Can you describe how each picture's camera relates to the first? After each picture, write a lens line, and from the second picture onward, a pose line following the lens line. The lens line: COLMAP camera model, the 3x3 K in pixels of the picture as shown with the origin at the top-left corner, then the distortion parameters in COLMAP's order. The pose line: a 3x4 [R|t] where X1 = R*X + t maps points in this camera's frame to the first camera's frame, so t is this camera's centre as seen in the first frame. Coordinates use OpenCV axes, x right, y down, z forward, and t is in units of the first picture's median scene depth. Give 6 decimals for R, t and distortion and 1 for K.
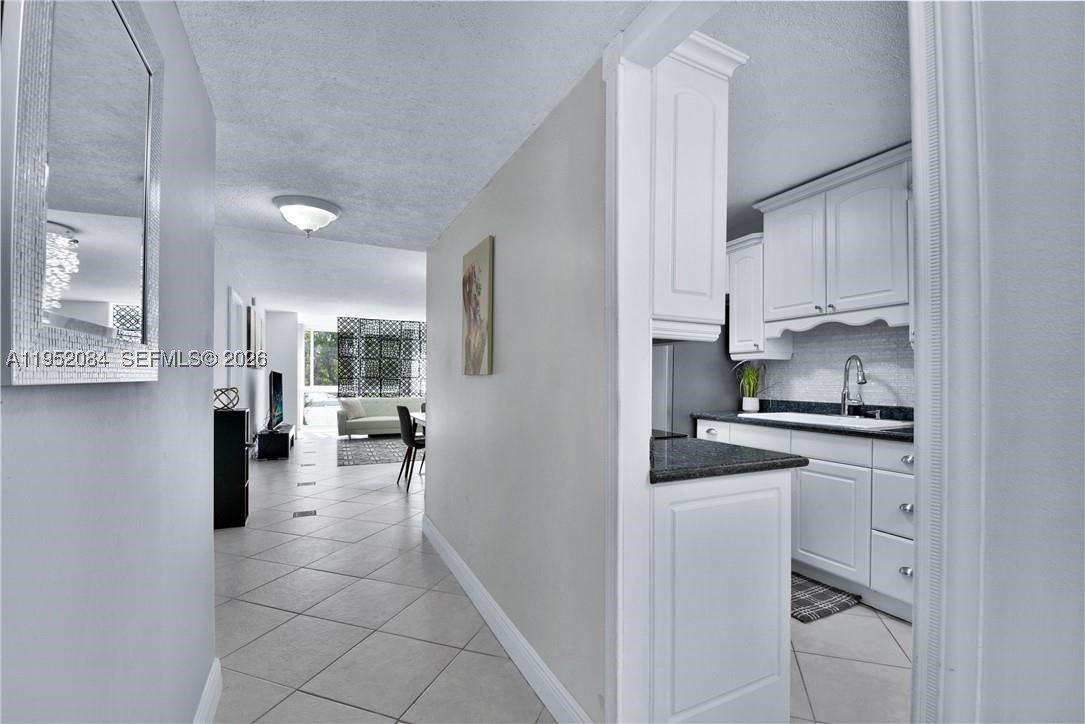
lens RADIAL K [[478.2, 0, 551.7], [0, 478.2, 375.2], [0, 0, 1]] dist [0.003641, -0.000075]
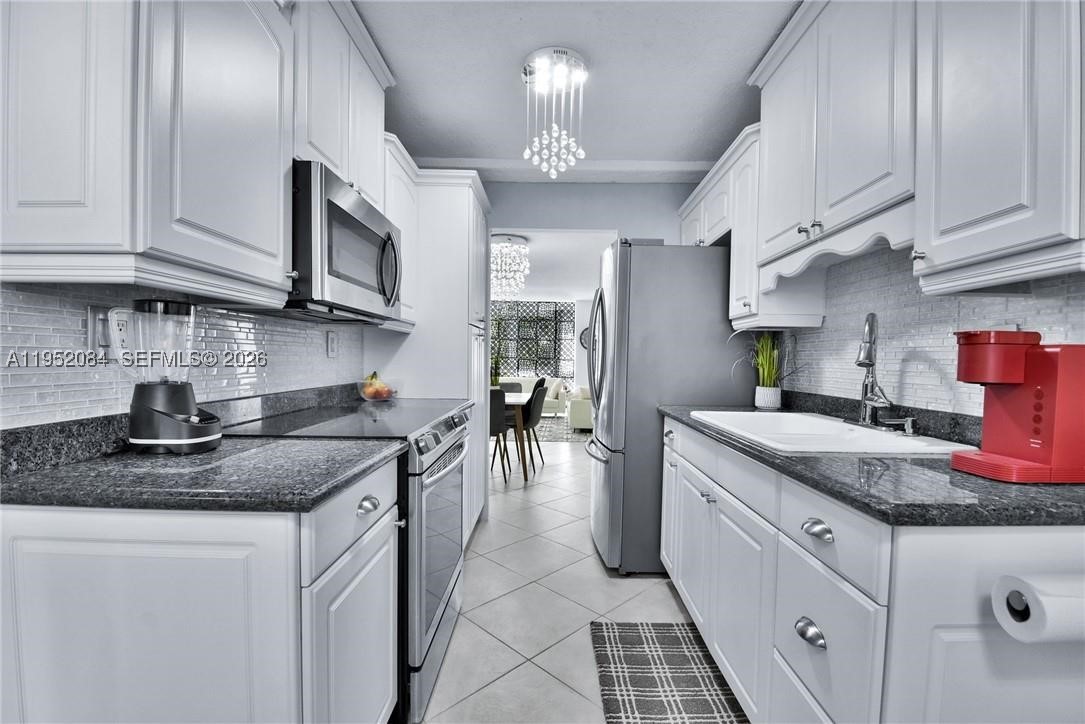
lens RADIAL K [[478.2, 0, 551.7], [0, 478.2, 375.2], [0, 0, 1]] dist [0.003641, -0.000075]
pose [[0.896454, 0.024433, -0.442463, 0.224541], [-0.008975, 0.999275, 0.036997, 0.004720], [0.443046, -0.029195, 0.896023, 0.147161]]
